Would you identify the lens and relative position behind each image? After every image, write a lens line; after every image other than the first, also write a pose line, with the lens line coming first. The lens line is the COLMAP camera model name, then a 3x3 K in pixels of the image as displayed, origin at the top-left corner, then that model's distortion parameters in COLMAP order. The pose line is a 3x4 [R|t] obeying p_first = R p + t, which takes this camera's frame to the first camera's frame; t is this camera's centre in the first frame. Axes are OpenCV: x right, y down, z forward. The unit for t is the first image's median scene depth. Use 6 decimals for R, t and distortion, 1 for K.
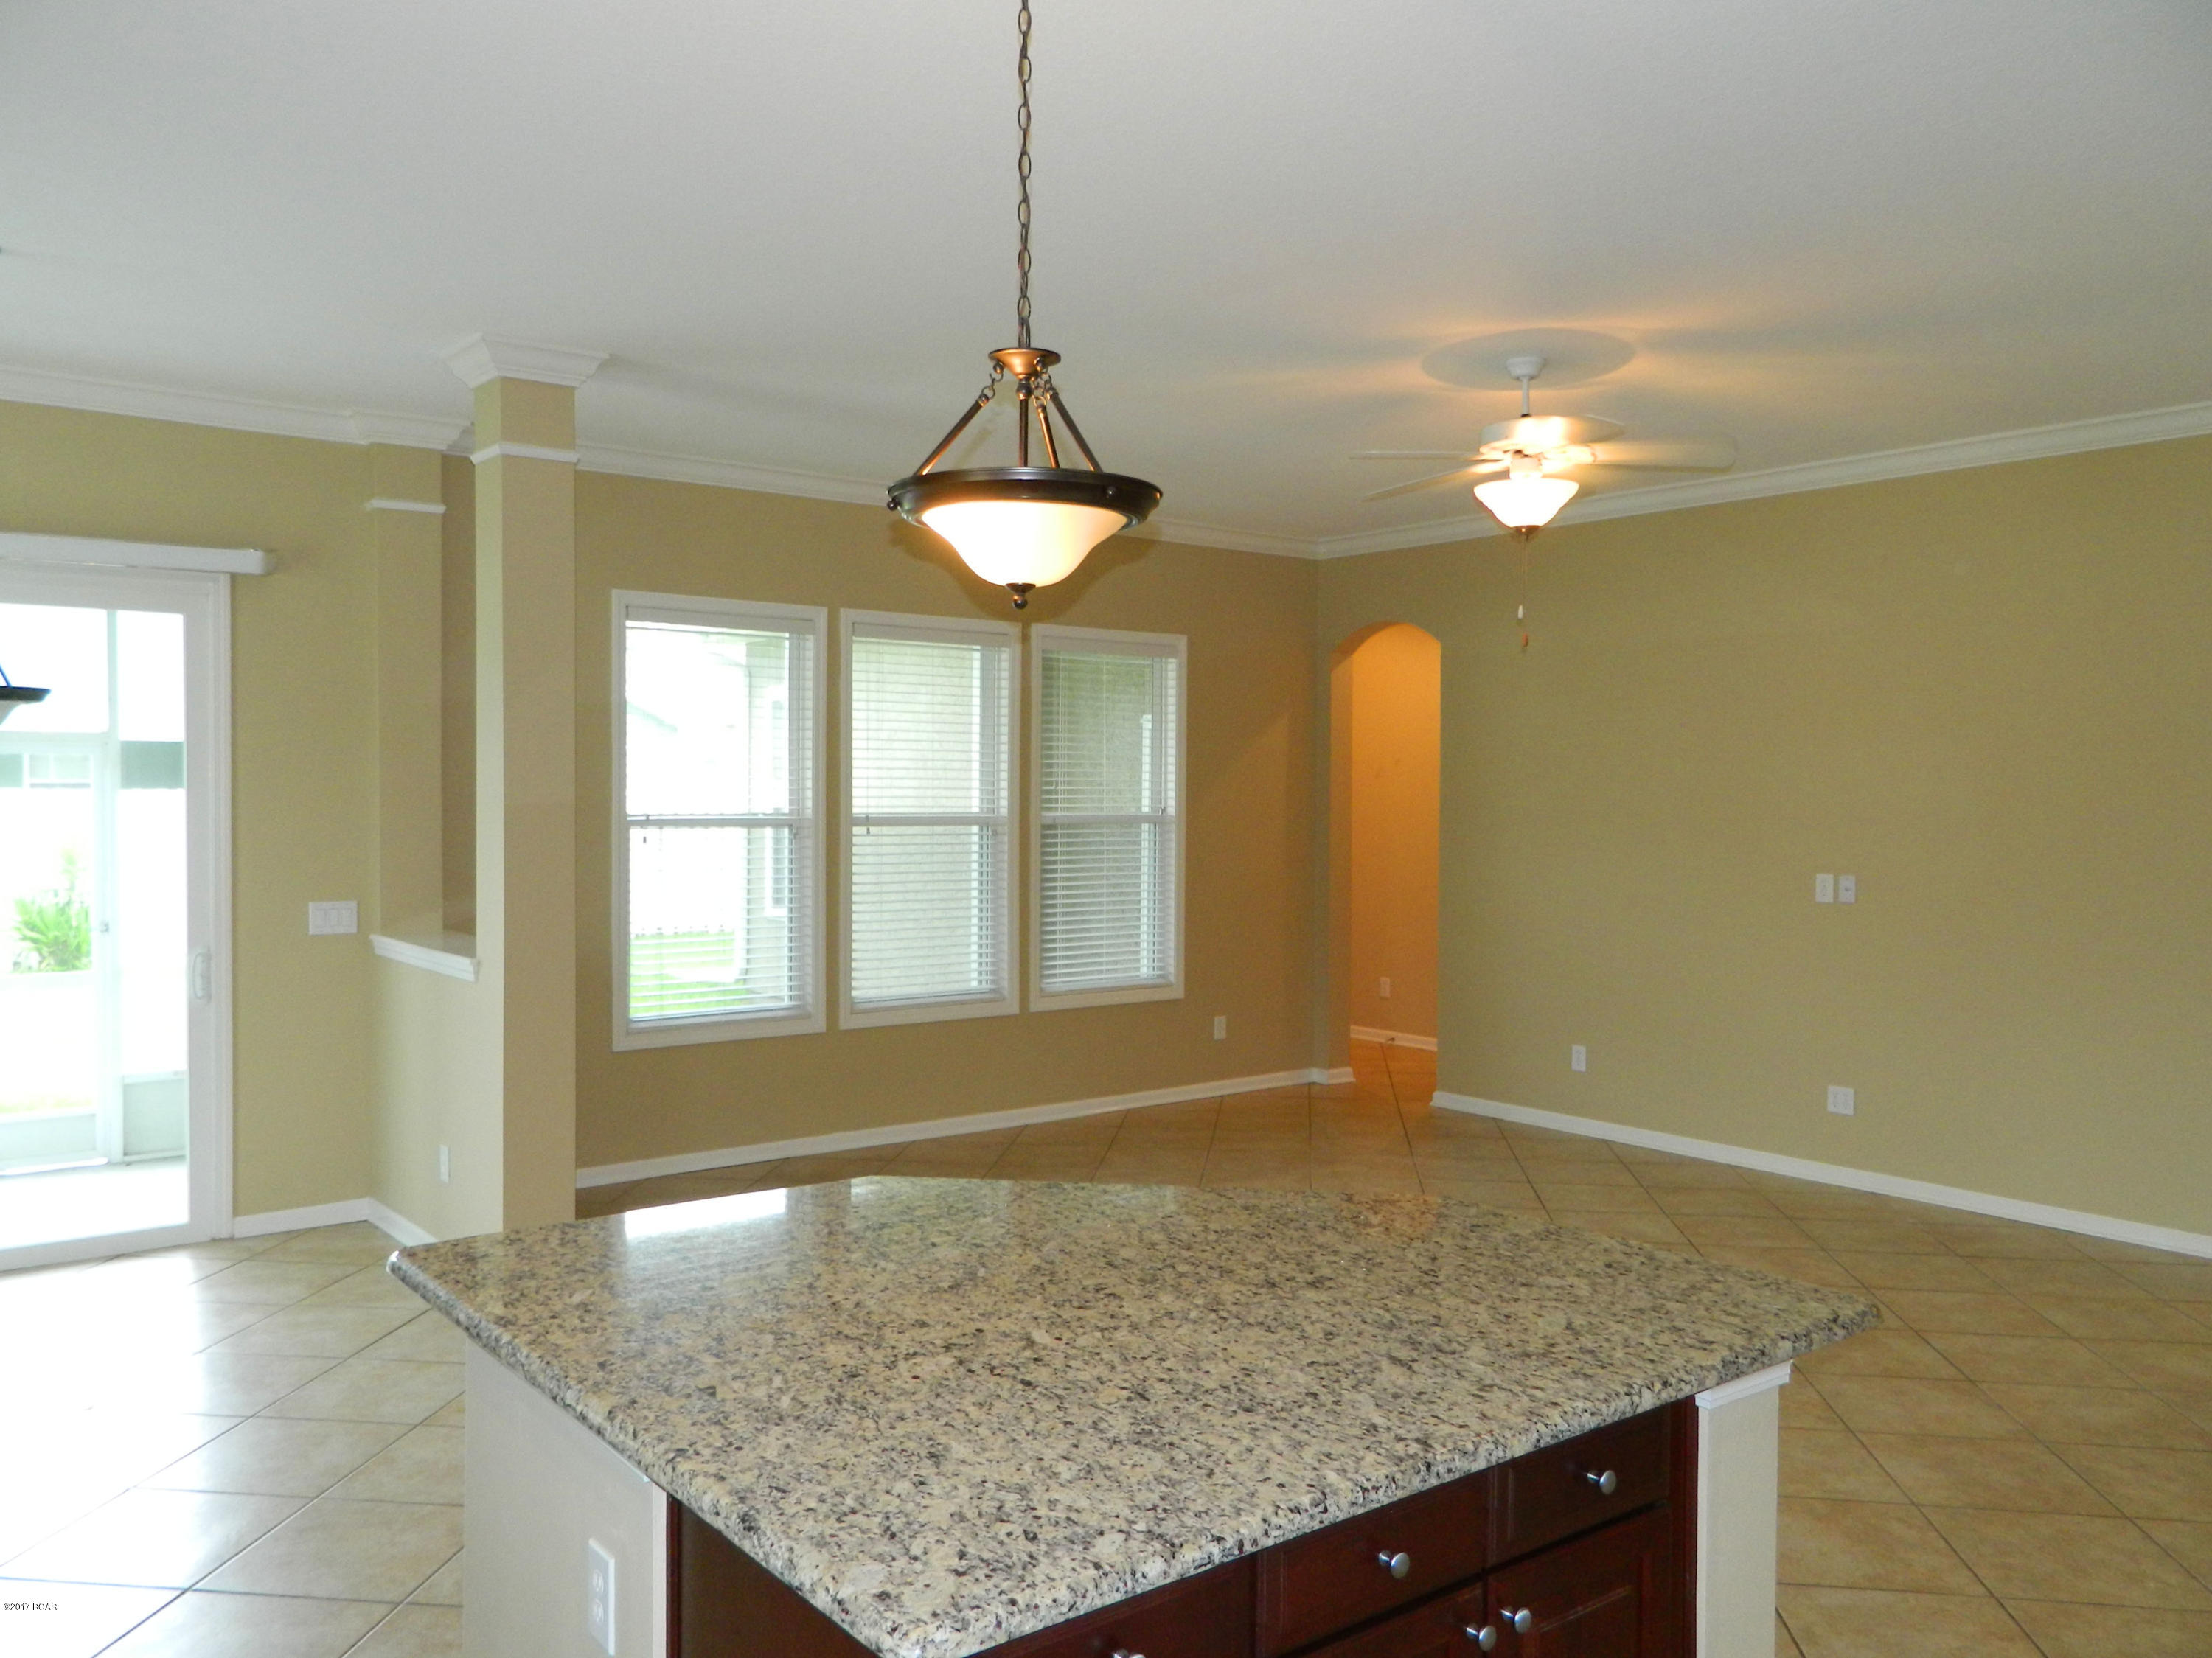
lens RADIAL K [[1701.8, 0, 1054.4], [0, 1701.8, 835.3], [0, 0, 1]] dist [0.009034, -0.007810]
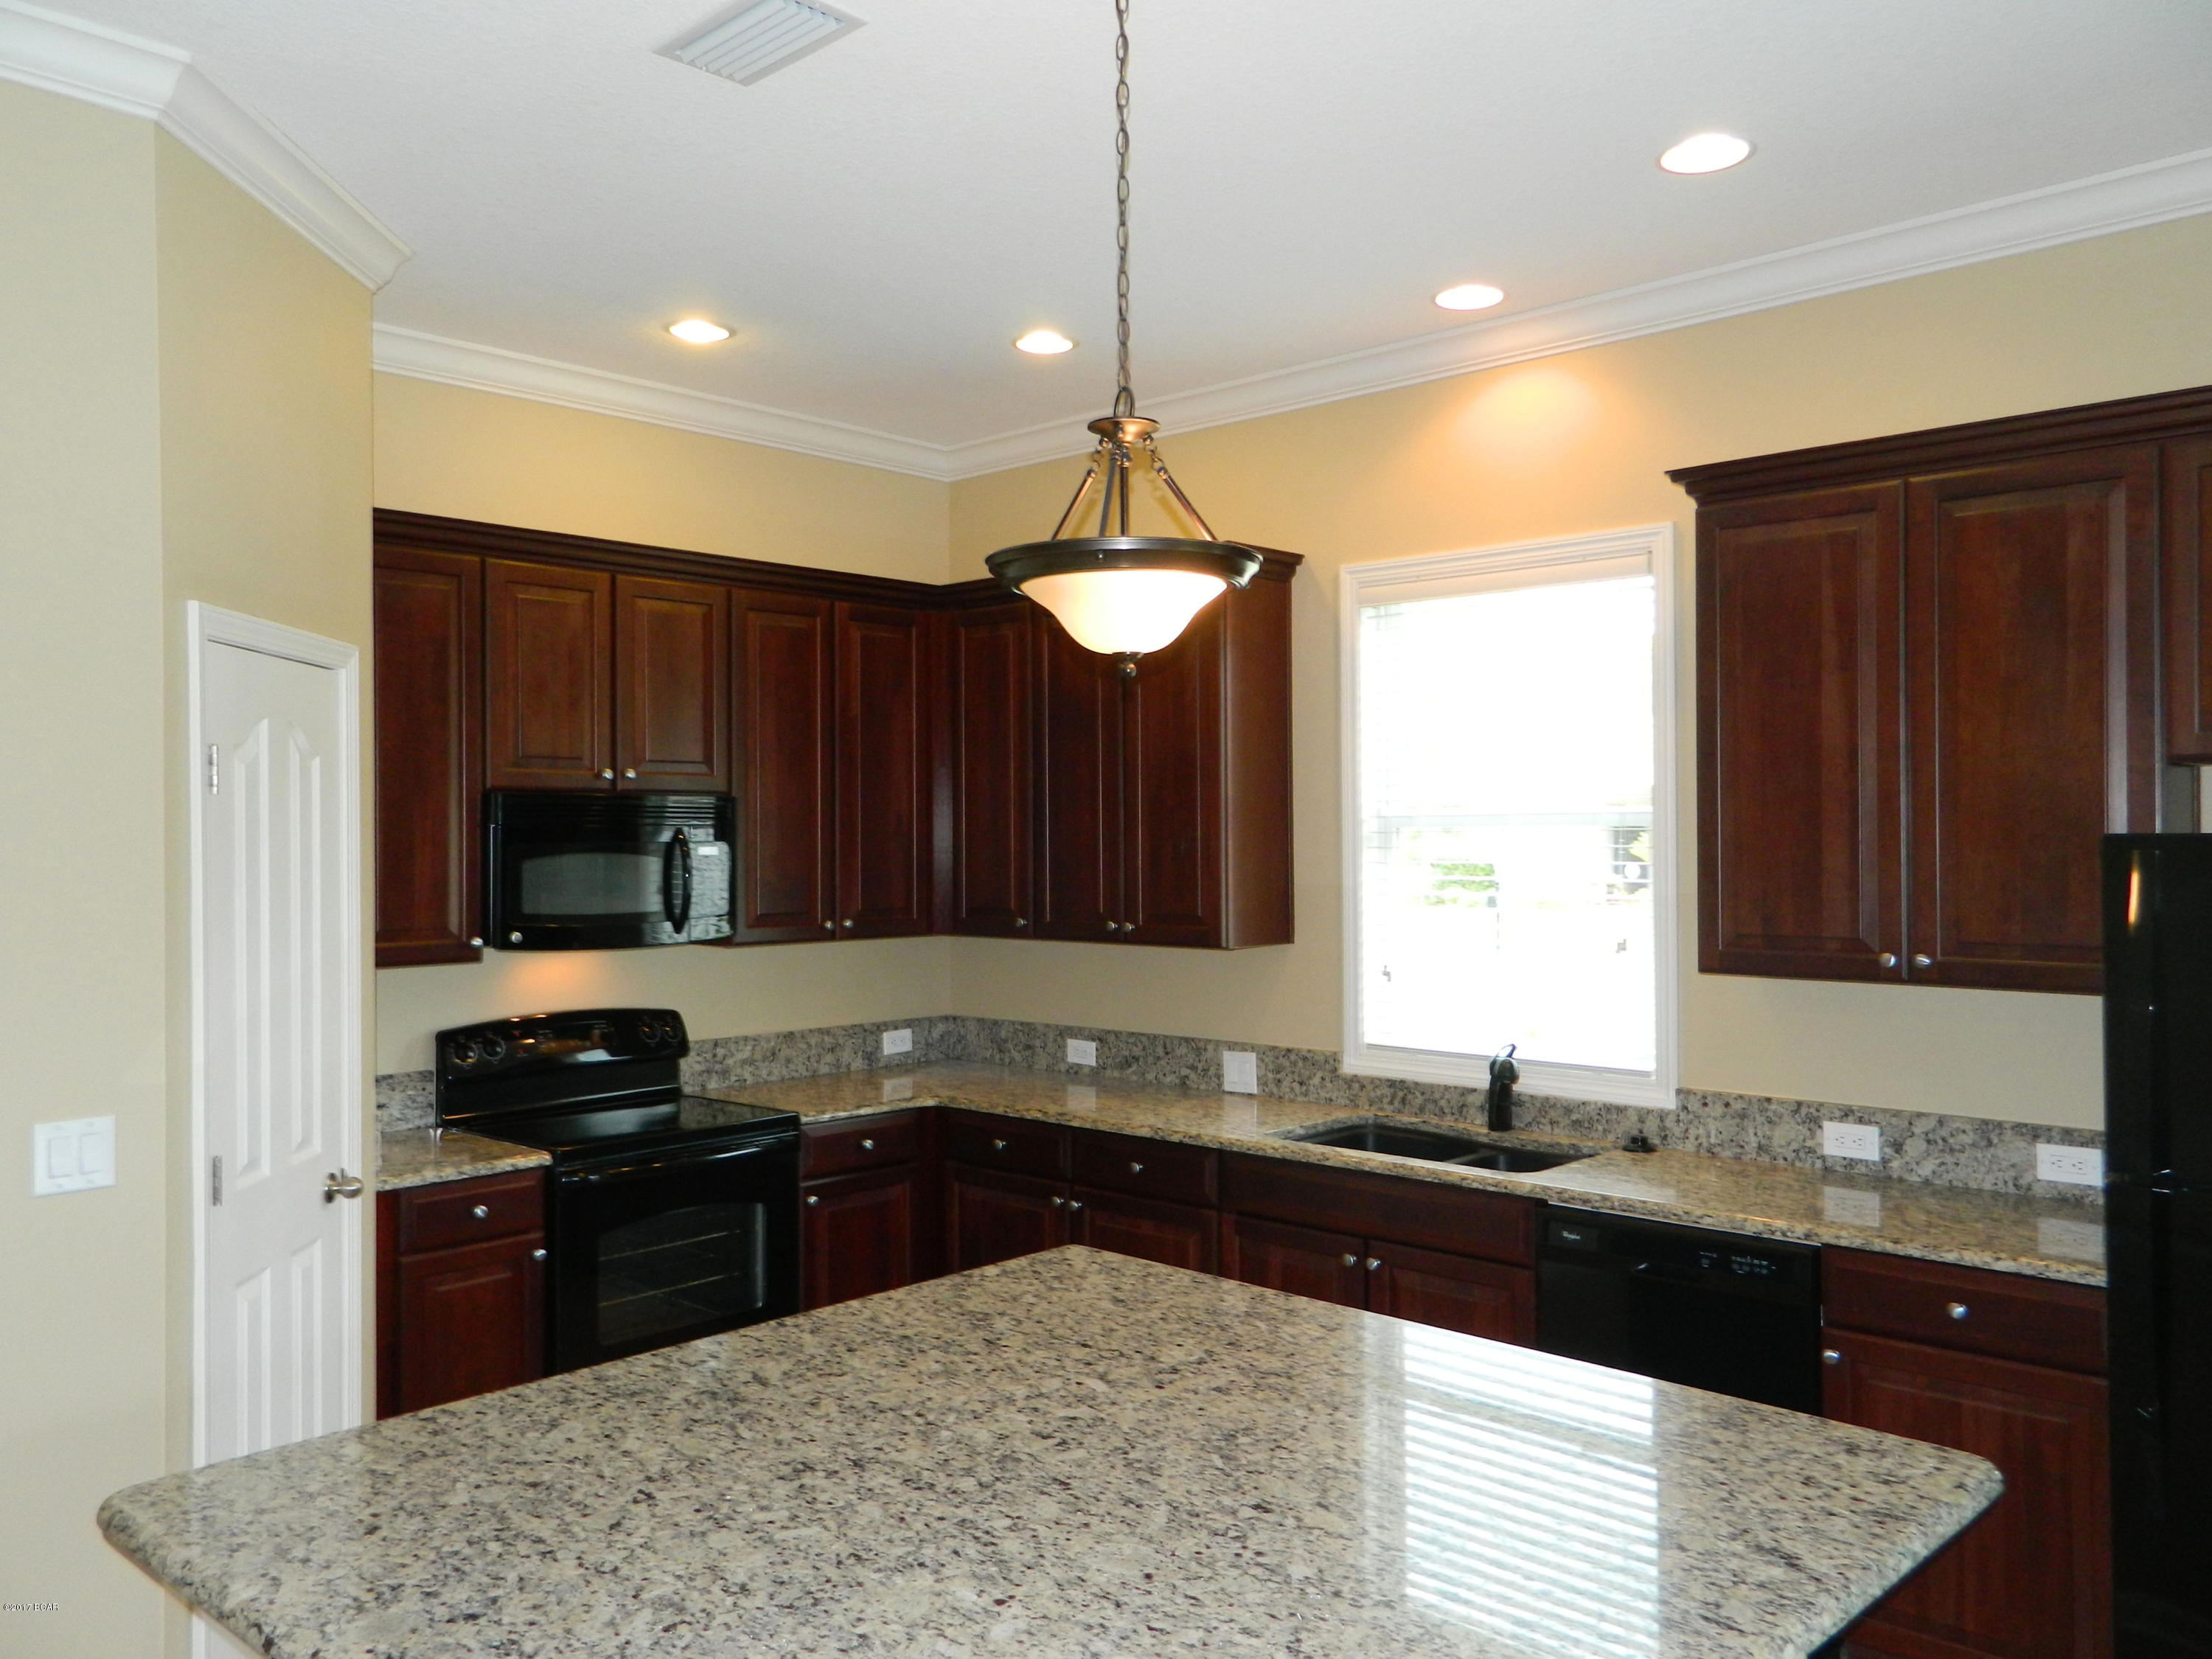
lens RADIAL K [[1701.9, 0, 1054.4], [0, 1701.9, 835.8], [0, 0, 1]] dist [0.009034, -0.007810]
pose [[-0.987681, -0.002466, -0.156464, 0.181083], [-0.006752, 0.999616, 0.026864, -0.067104], [0.156337, 0.027589, -0.987318, 2.014989]]
